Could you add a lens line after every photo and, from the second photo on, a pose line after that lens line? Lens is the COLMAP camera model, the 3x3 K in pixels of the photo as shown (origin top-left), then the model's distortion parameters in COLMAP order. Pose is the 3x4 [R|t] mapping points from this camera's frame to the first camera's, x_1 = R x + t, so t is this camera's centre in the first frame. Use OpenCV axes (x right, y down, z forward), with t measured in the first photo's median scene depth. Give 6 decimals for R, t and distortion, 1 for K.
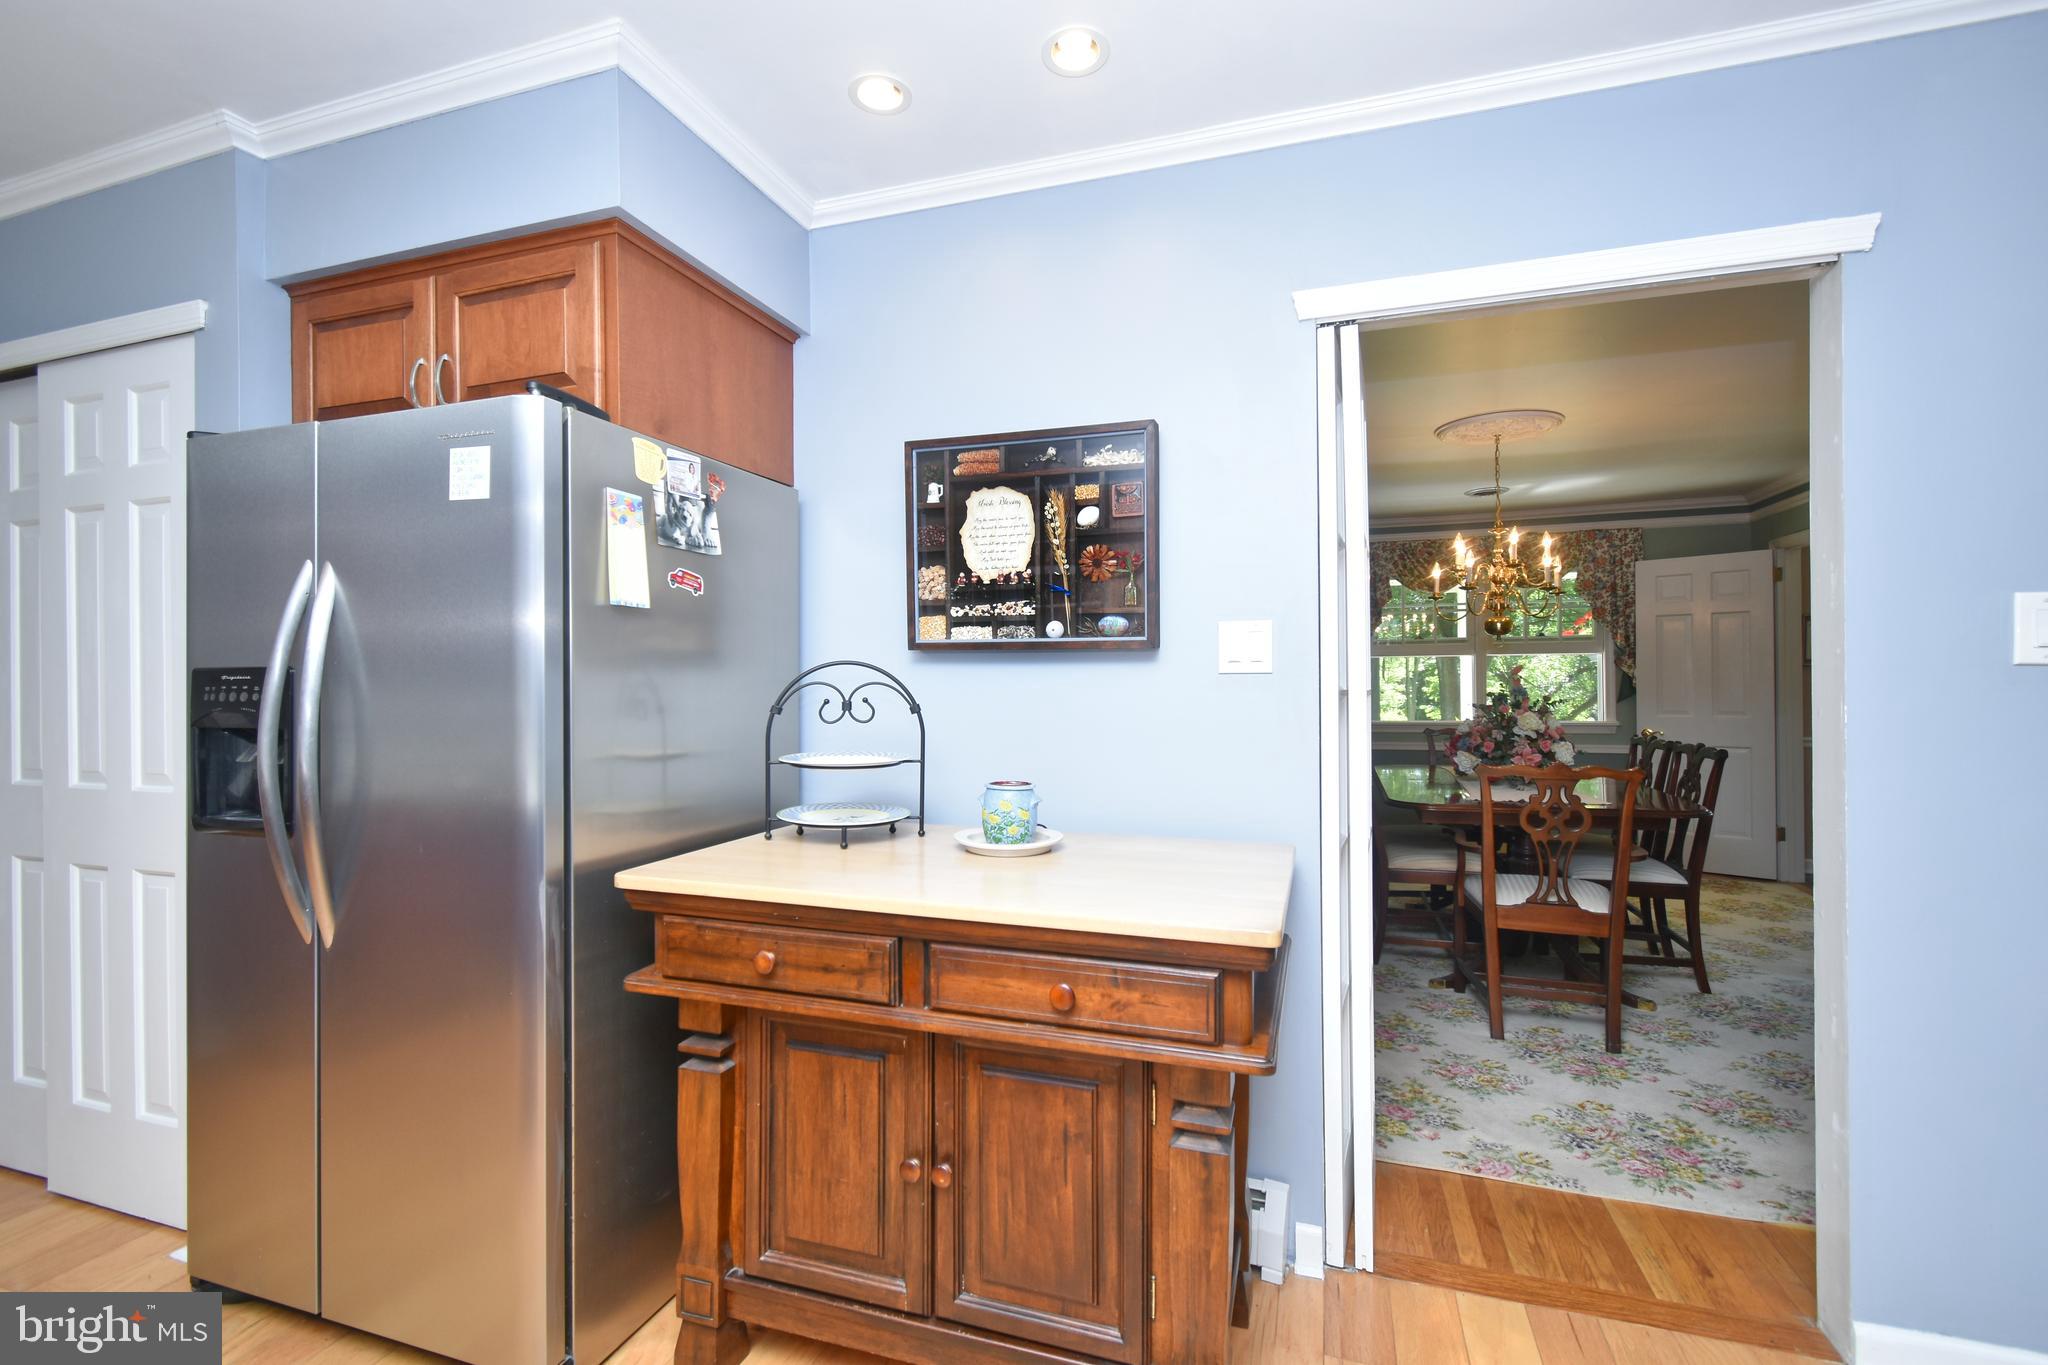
lens RADIAL K [[898.1, 0, 1024.0], [0, 898.1, 682.5], [0, 0, 1]] dist [0.001191, -0.000382]
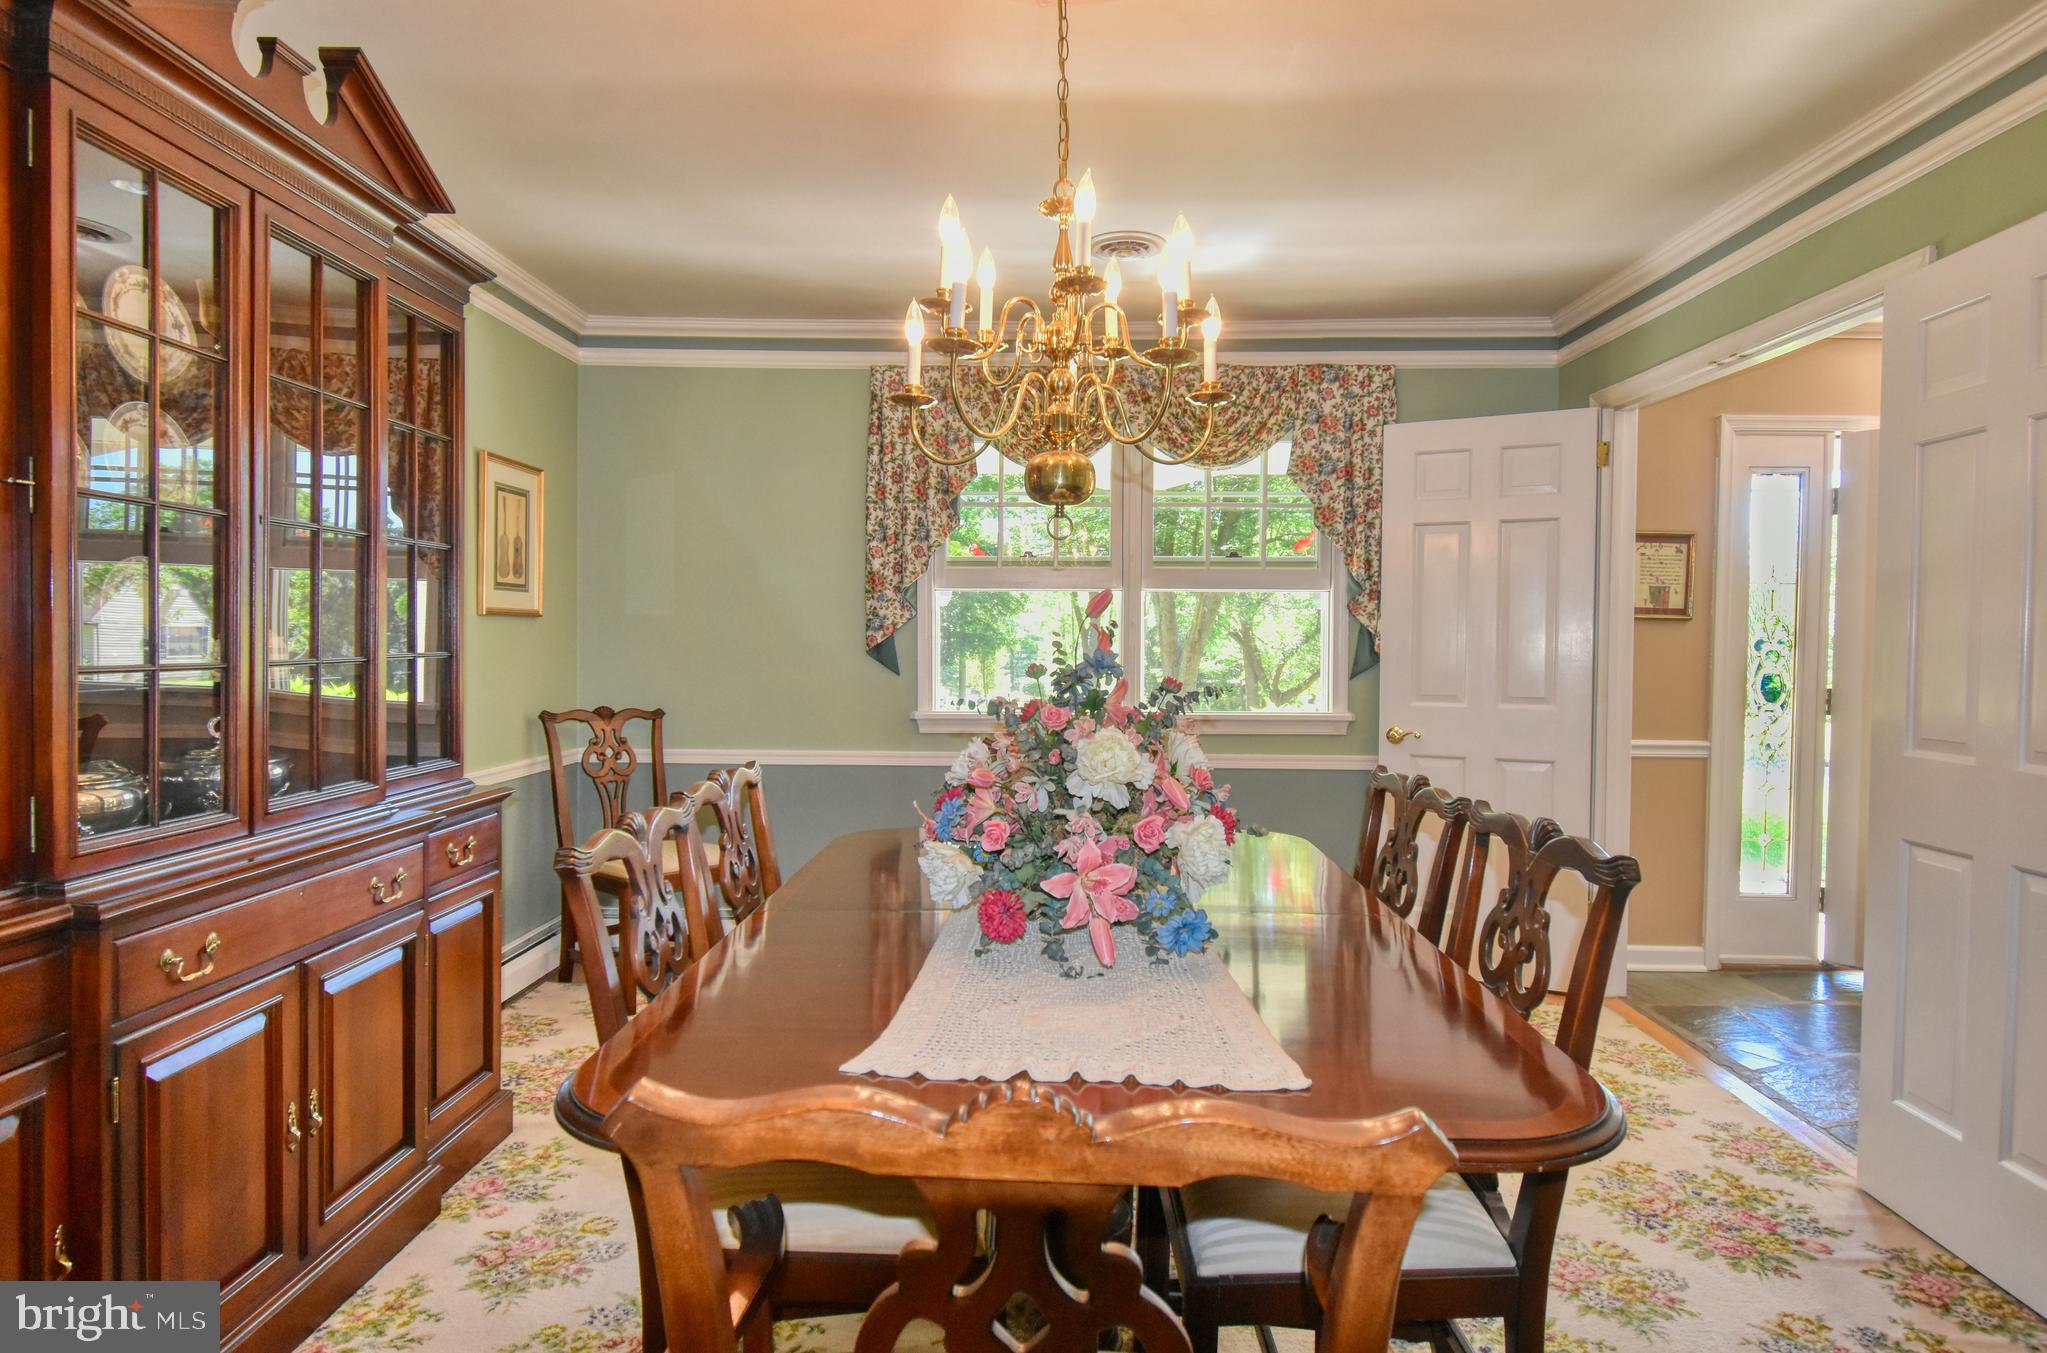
lens RADIAL K [[1159.0, 0, 1023.5], [0, 1159.0, 676.5], [0, 0, 1]] dist [0.001597, 0.000577]
pose [[0.954151, 0.002150, 0.299319, 0.257929], [-0.011927, 0.999453, 0.030838, 0.000425], [-0.299089, -0.032994, 0.953654, 0.384537]]
